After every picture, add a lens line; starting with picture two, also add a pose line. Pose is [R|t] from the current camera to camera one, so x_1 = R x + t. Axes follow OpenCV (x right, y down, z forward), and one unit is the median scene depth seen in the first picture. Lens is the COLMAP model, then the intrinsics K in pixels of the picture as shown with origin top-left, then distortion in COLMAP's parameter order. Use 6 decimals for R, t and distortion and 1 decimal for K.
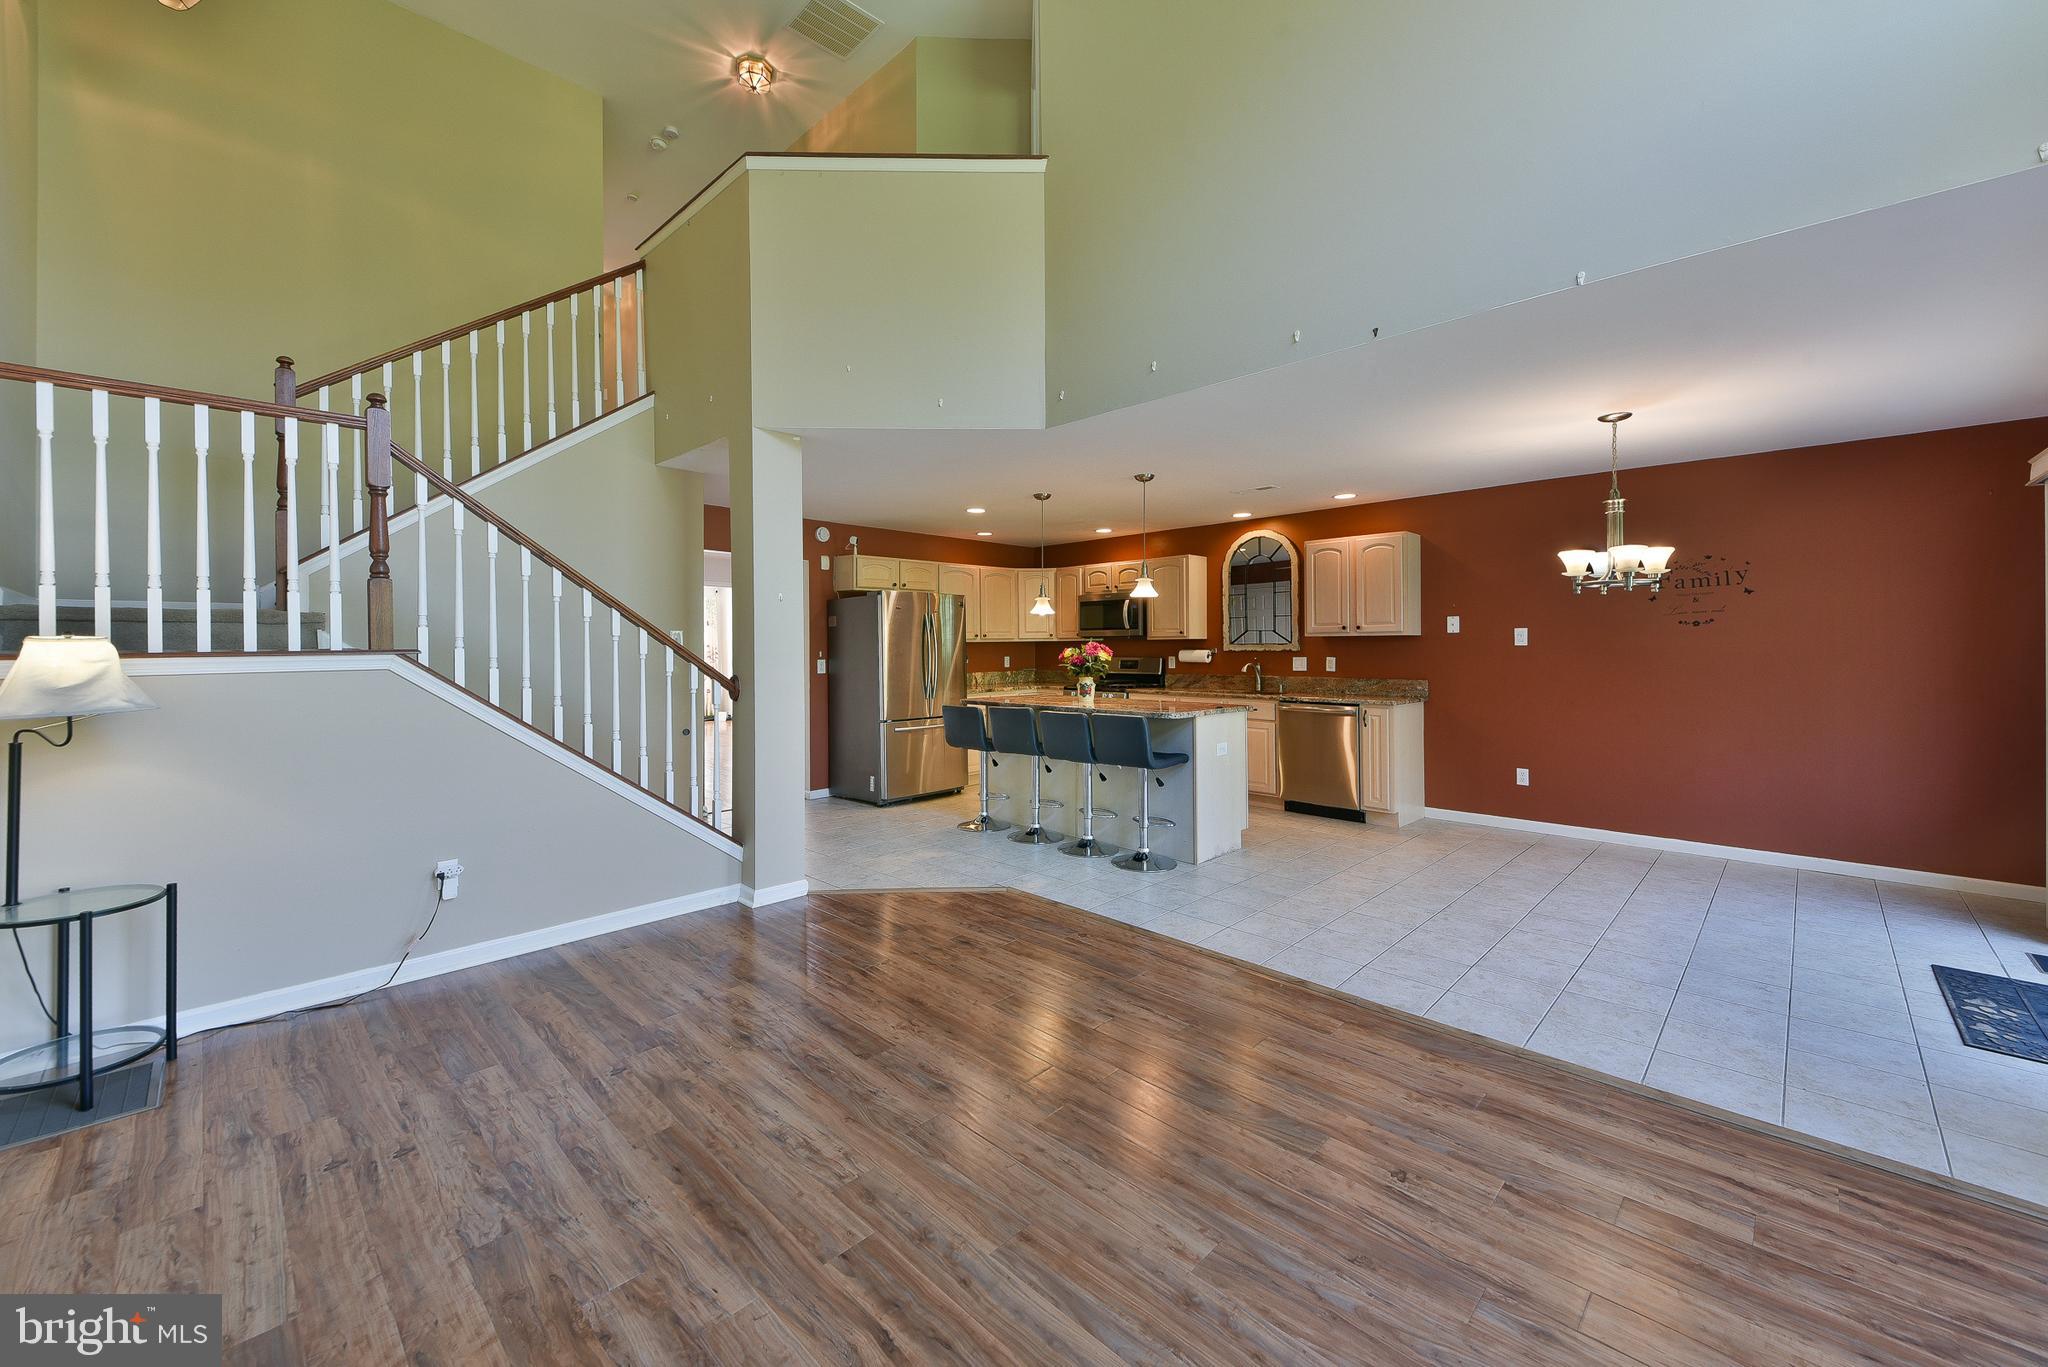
lens RADIAL K [[803.9, 0, 1027.2], [0, 803.9, 651.2], [0, 0, 1]] dist [0.000513, 0.000328]
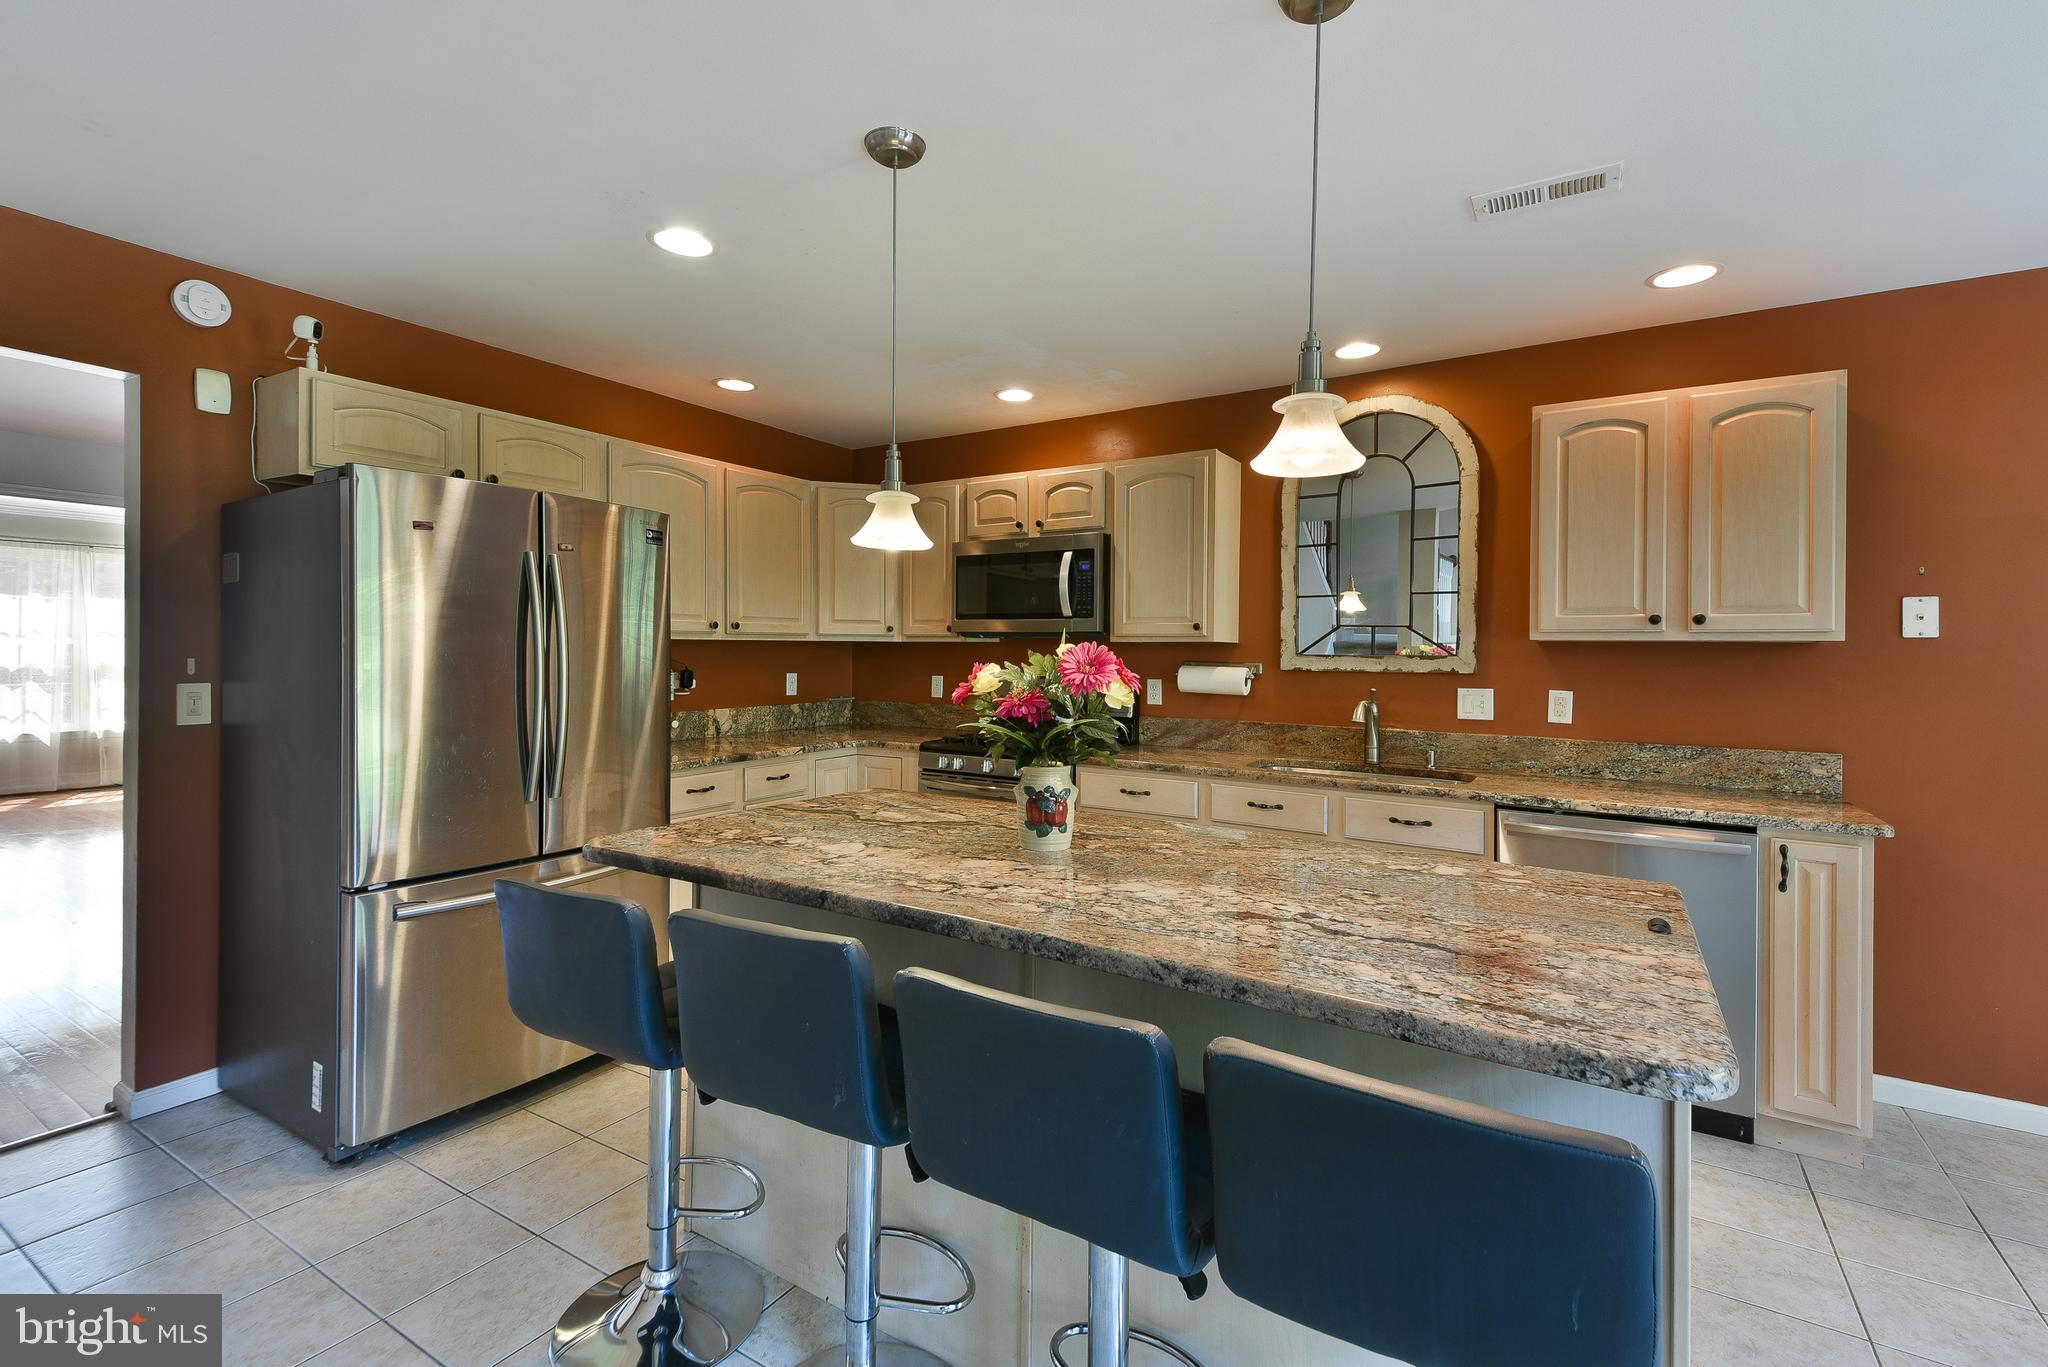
lens RADIAL K [[898.3, 0, 1028.6], [0, 898.3, 661.0], [0, 0, 1]] dist [0.038184, -0.000245]
pose [[0.977291, 0.014665, 0.211393, -0.001213], [-0.015574, 0.999875, 0.002639, -0.004715], [-0.211328, -0.005871, 0.977398, 0.550078]]
